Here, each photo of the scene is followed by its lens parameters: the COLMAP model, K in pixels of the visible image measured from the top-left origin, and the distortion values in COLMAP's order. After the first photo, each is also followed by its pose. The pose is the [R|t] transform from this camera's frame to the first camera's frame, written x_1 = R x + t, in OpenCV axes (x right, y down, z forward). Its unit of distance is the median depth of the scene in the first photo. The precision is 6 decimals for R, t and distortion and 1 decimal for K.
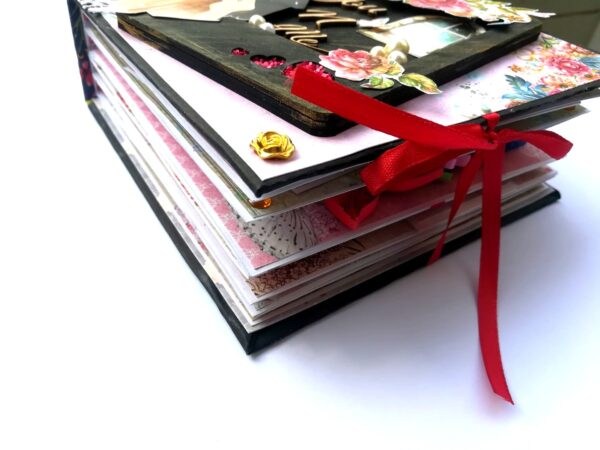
lens RADIAL K [[535.4, 0, 300.0], [0, 535.4, 225.0], [0, 0, 1]] dist [-0.067377, -0.003739]
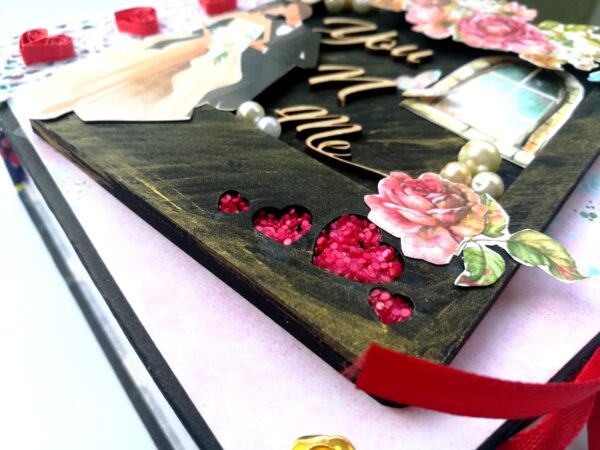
lens RADIAL K [[535.4, 0, 300.0], [0, 535.4, 225.0], [0, 0, 1]] dist [-0.067377, -0.003739]
pose [[0.996982, -0.071804, 0.029509, -0.055097], [0.068511, 0.992572, 0.100532, -0.340868], [-0.036509, -0.098207, 0.994496, 0.386942]]
